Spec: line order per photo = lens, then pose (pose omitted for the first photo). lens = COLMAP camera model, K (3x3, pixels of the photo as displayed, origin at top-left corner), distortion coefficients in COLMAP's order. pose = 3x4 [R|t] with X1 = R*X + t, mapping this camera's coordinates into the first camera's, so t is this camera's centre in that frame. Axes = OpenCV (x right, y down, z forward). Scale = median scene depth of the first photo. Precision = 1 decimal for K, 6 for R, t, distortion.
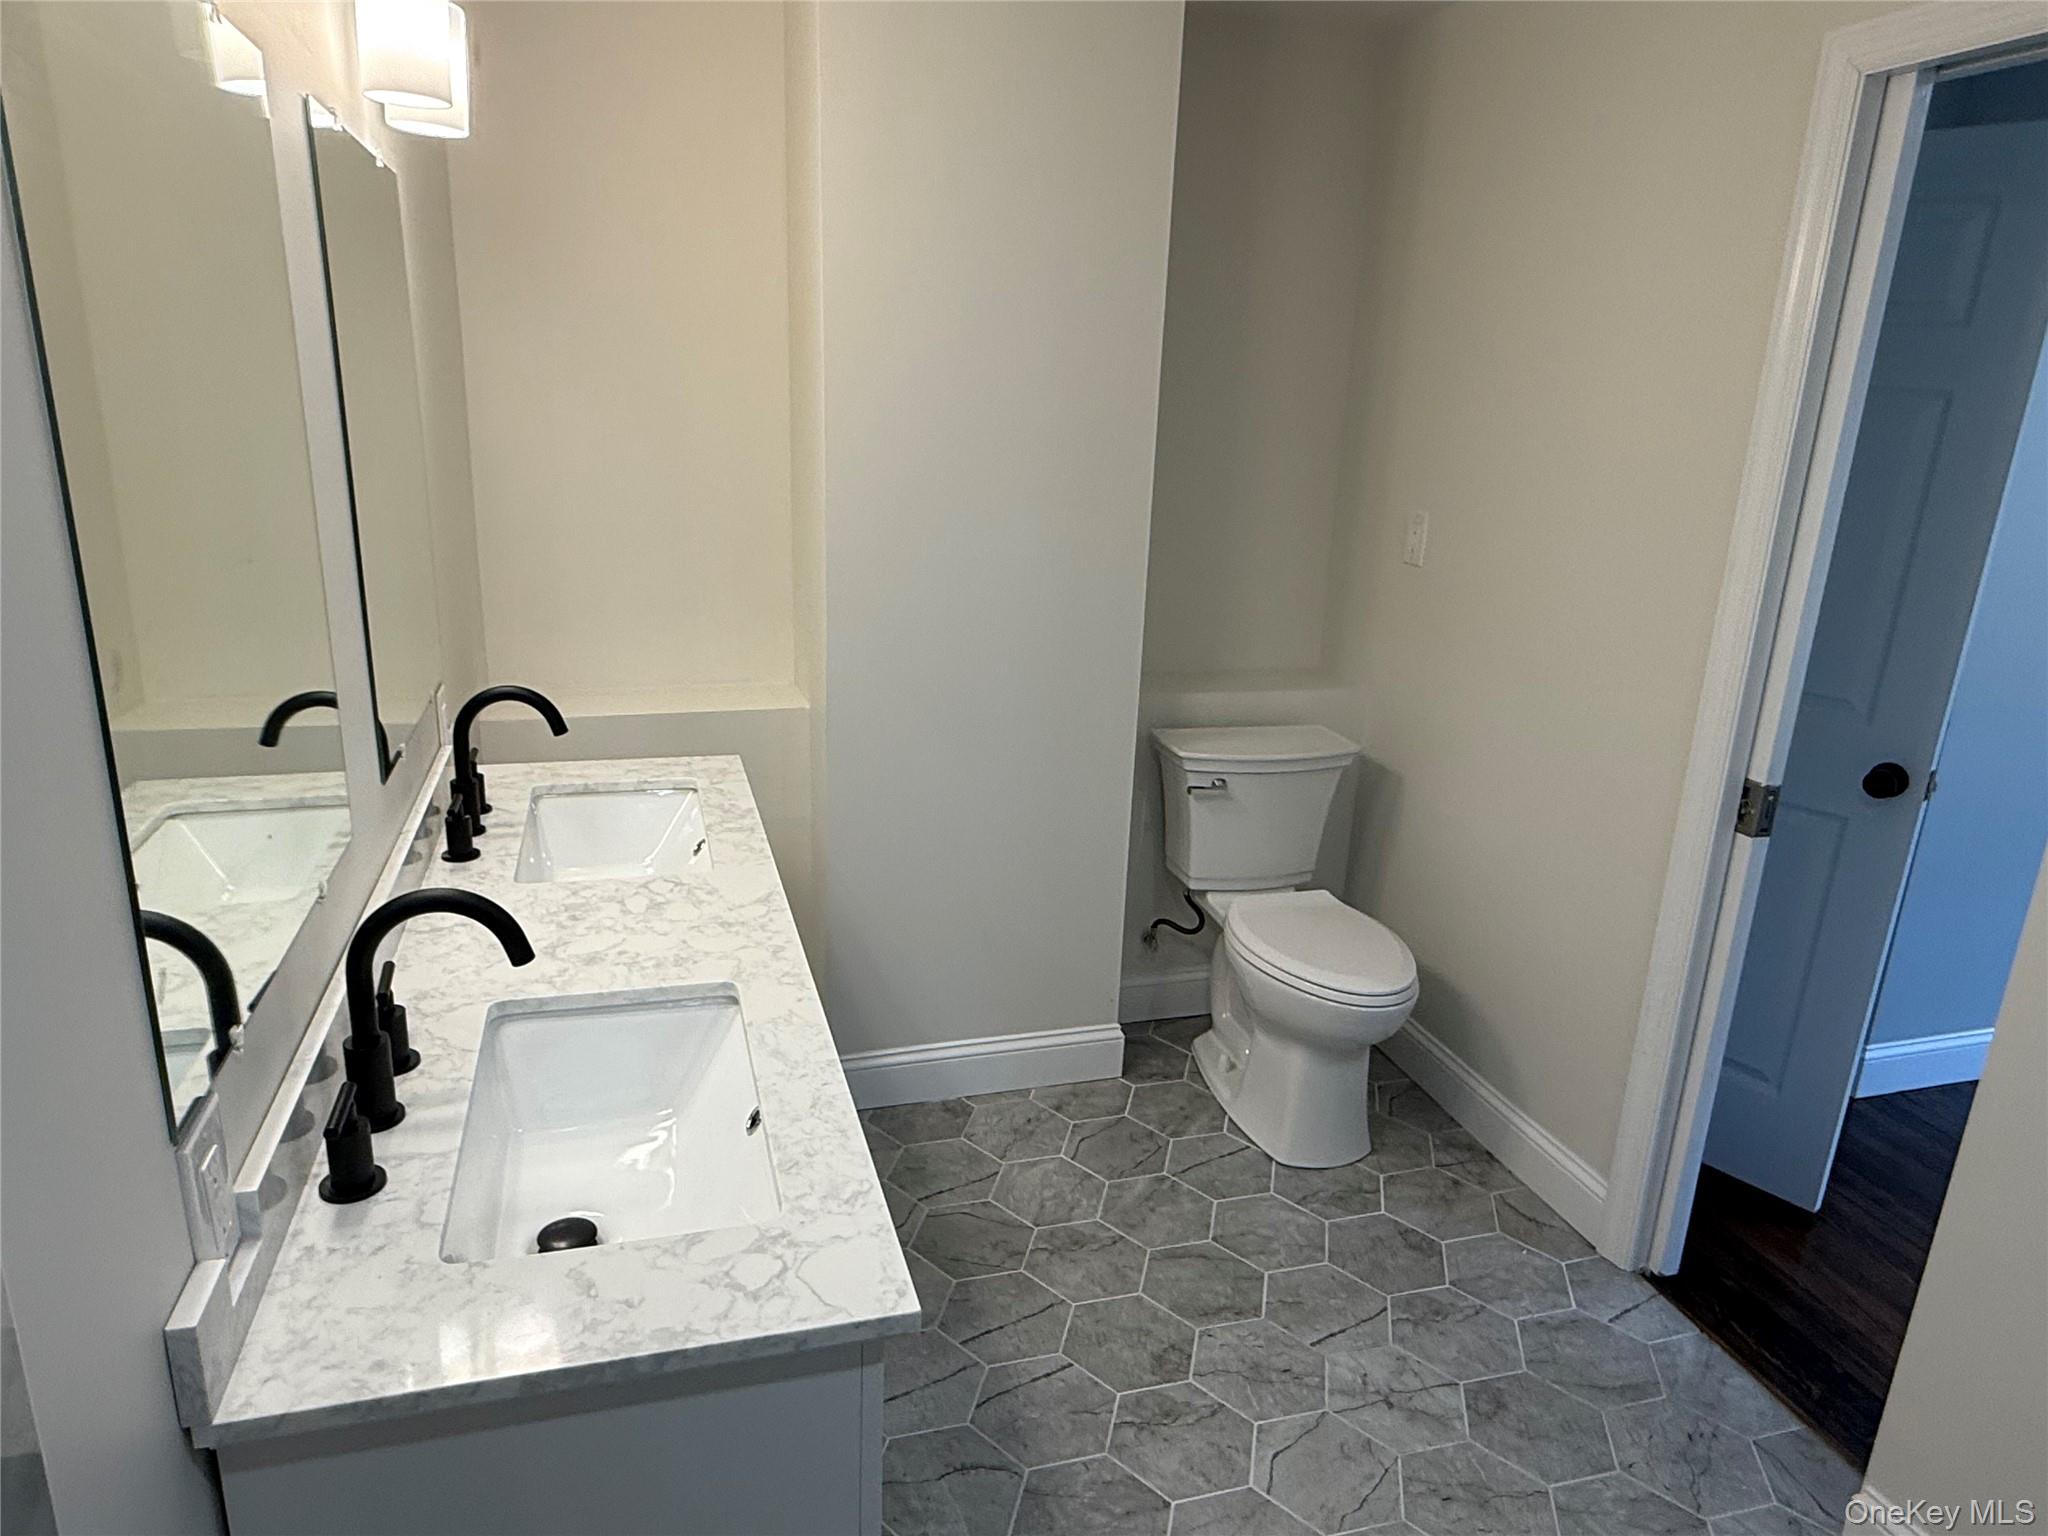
lens RADIAL K [[1297.0, 0, 1008.5], [0, 1297.0, 767.5], [0, 0, 1]] dist [0.000954, 0.001195]
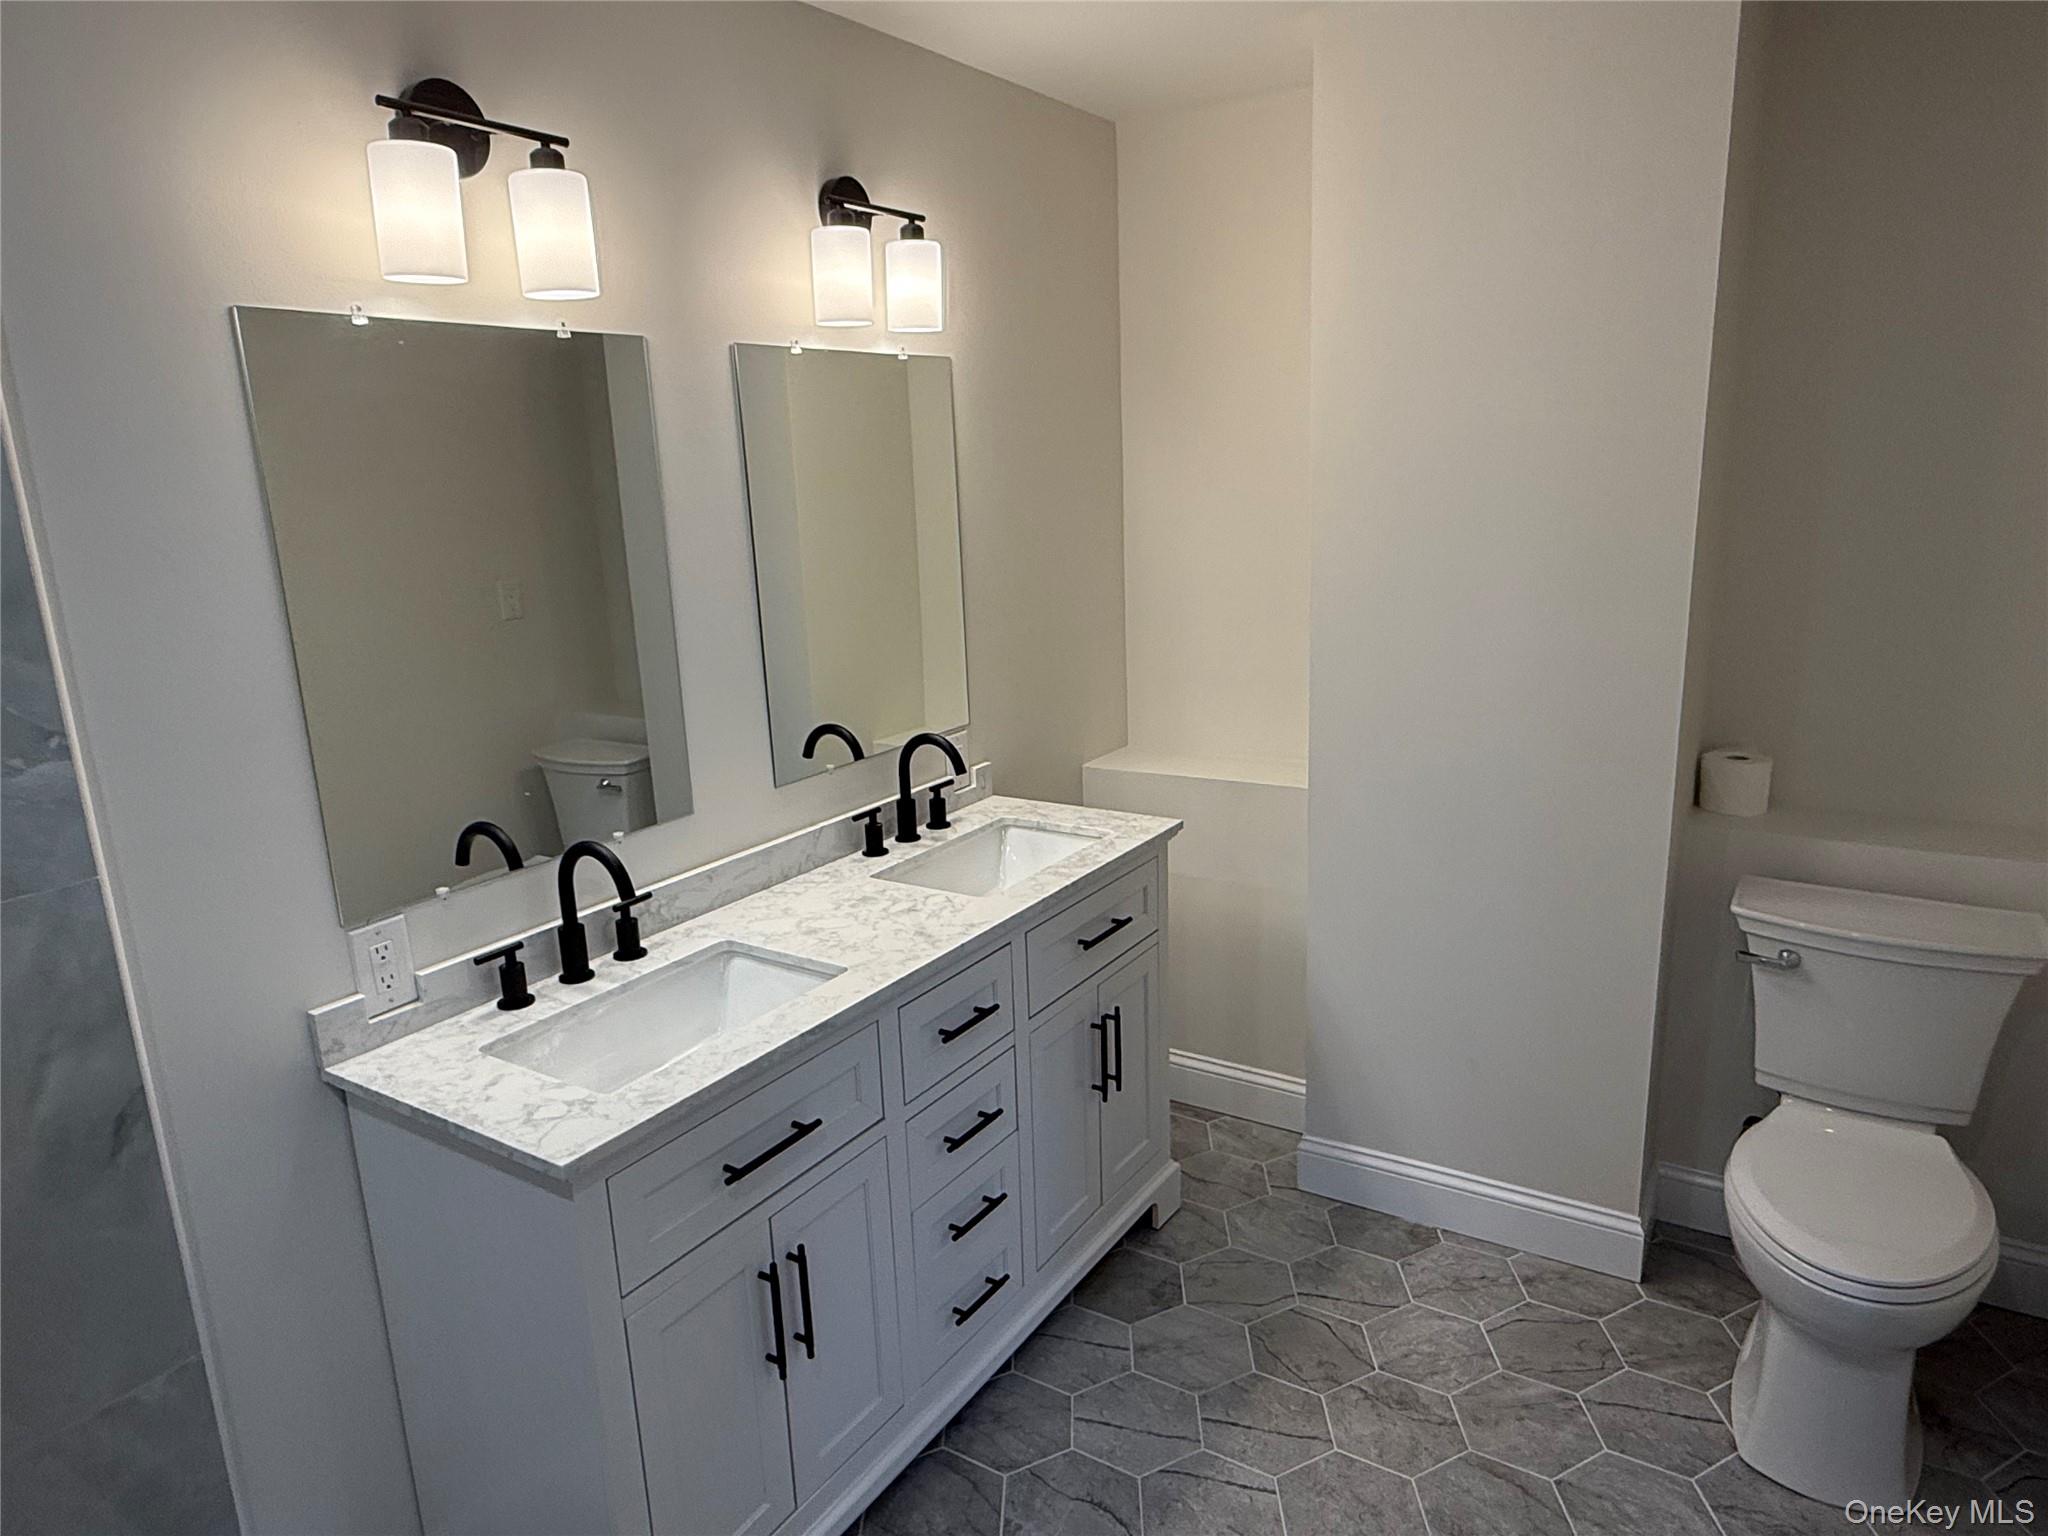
lens RADIAL K [[1297.0, 0, 1008.5], [0, 1297.0, 767.5], [0, 0, 1]] dist [0.000954, 0.001195]
pose [[0.650788, 0.114333, -0.750602, 0.530447], [-0.154361, 0.987874, 0.016641, -0.050249], [0.743403, 0.105033, 0.660545, 0.150264]]
